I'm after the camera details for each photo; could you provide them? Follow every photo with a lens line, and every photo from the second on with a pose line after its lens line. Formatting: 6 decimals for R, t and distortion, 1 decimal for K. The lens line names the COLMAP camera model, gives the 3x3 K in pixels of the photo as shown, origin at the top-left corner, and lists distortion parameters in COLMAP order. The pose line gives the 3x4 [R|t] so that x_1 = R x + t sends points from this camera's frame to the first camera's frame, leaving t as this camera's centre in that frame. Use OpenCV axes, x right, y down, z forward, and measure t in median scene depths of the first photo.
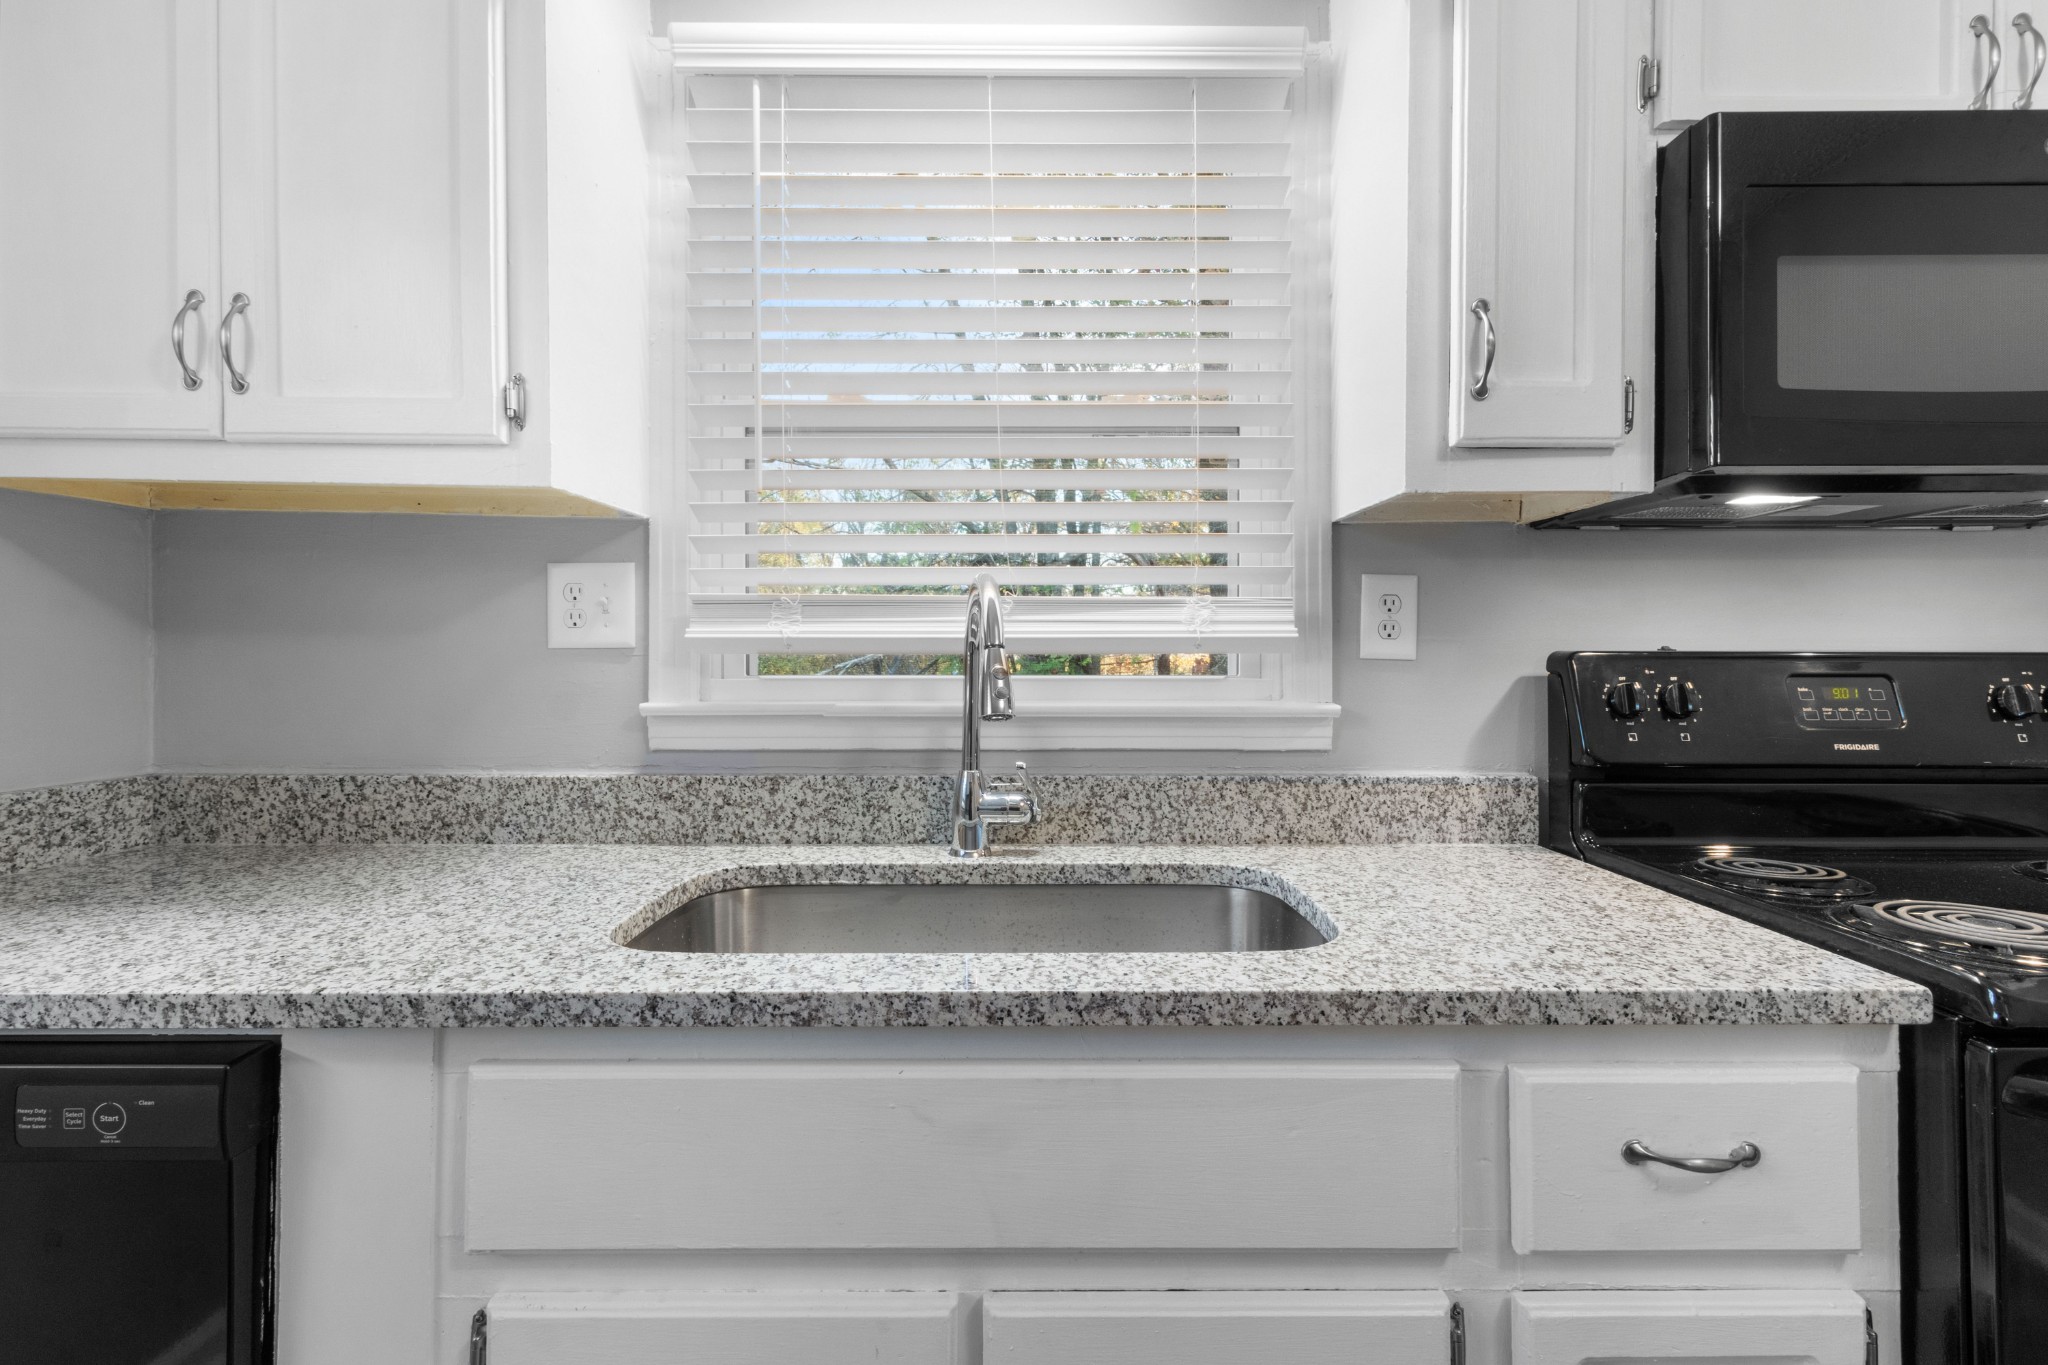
lens RADIAL K [[950.9, 0, 1043.3], [0, 950.9, 653.0], [0, 0, 1]] dist [0.000212, 0.000184]
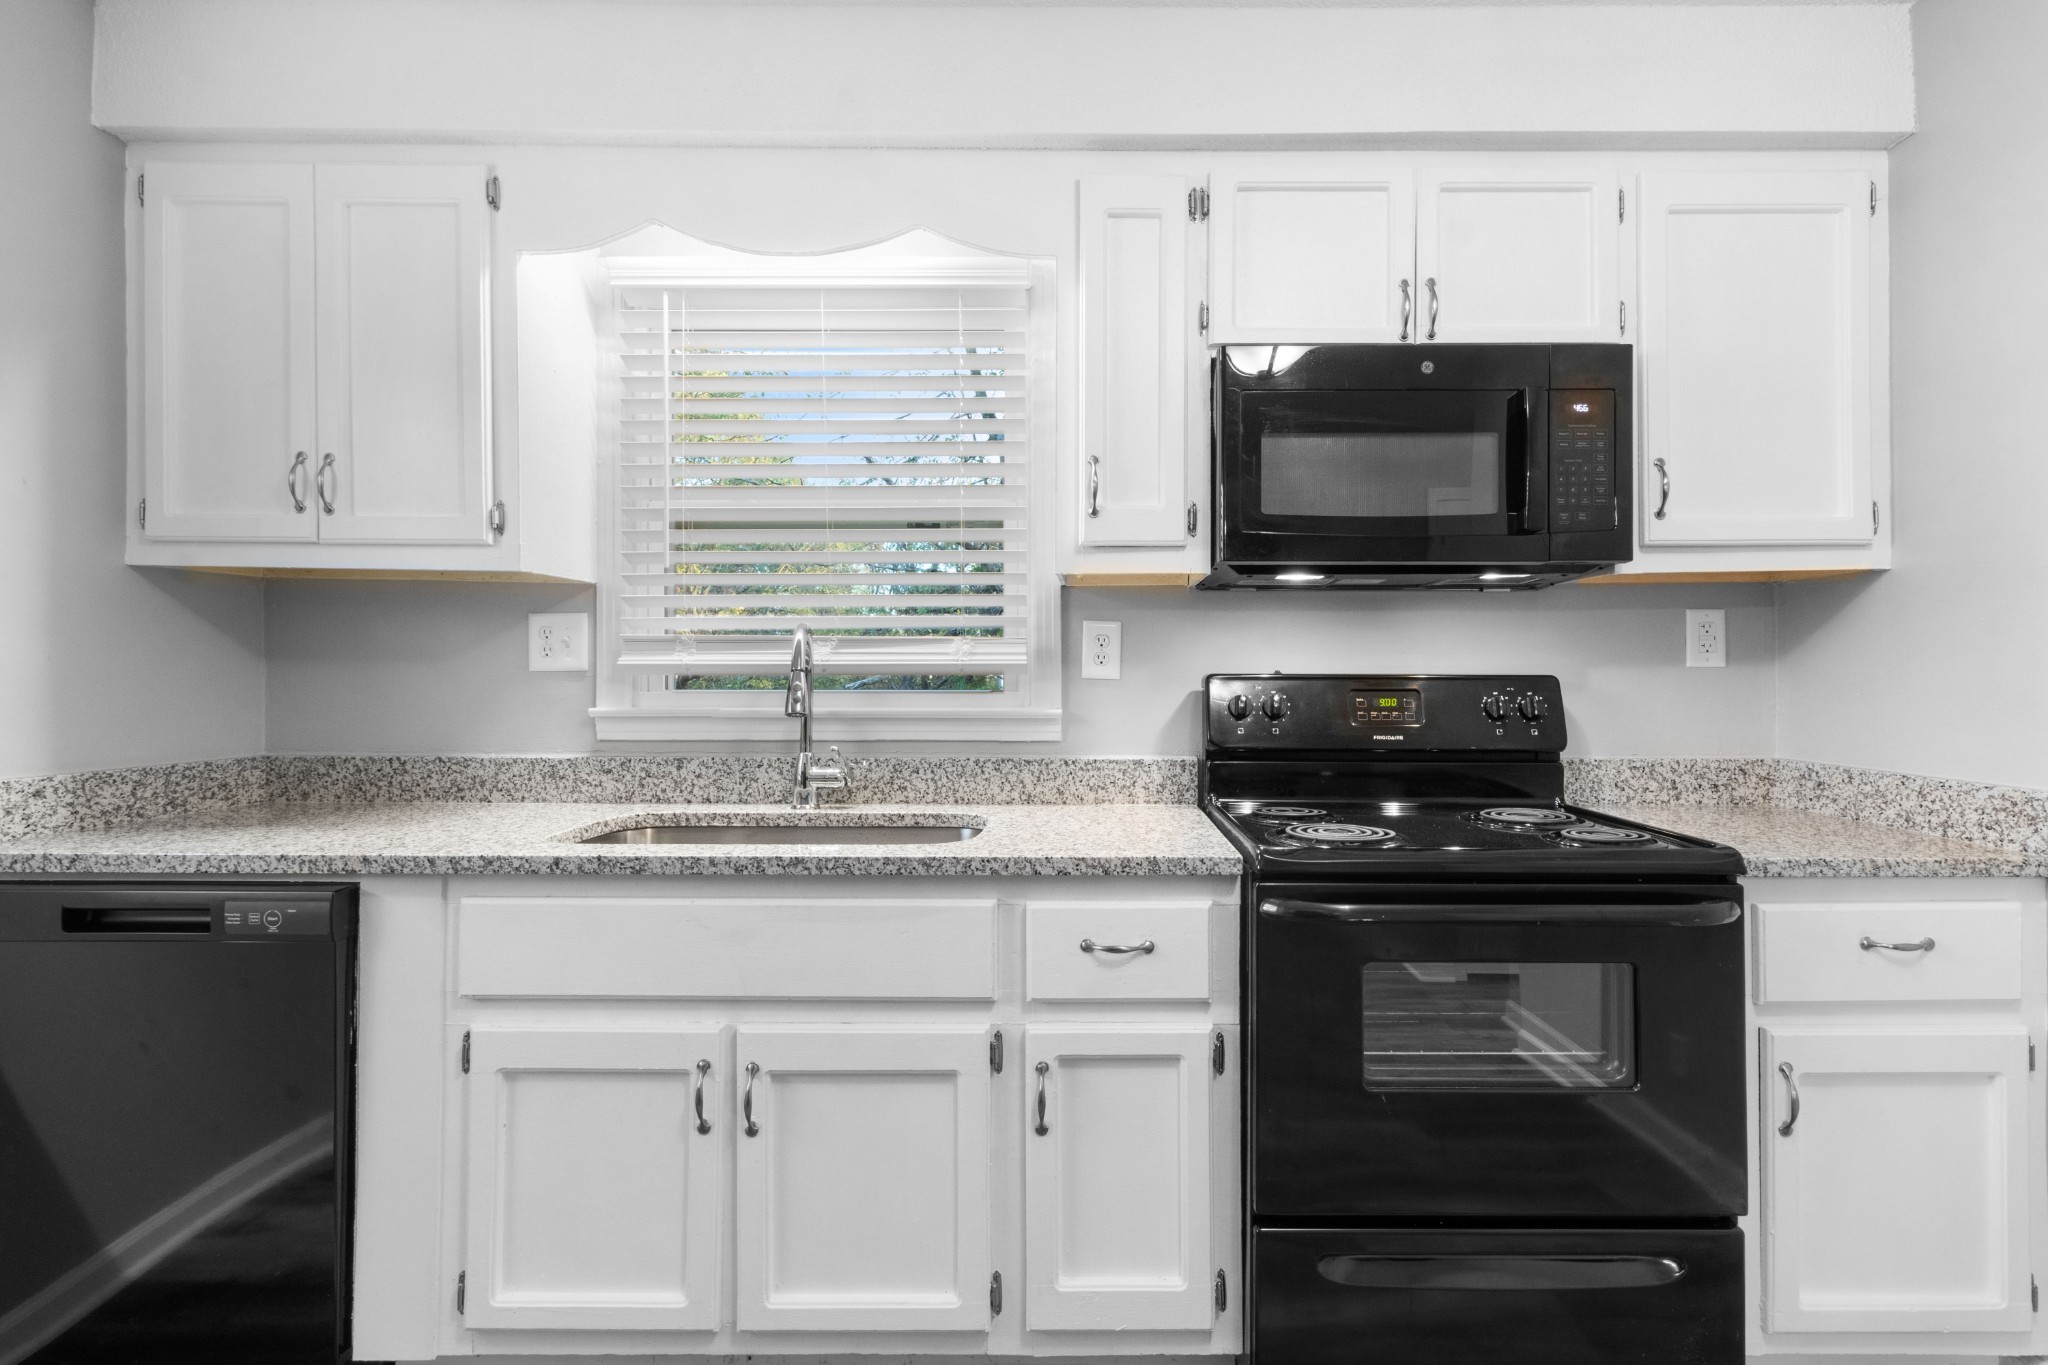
lens RADIAL K [[969.4, 0, 1086.1], [0, 969.4, 677.4], [0, 0, 1]] dist [-0.001624, 0.000047]
pose [[0.999948, 0.000713, -0.010209, 0.386812], [-0.000673, 0.999992, 0.003927, -0.002005], [0.010211, -0.003920, 0.999940, -0.532930]]
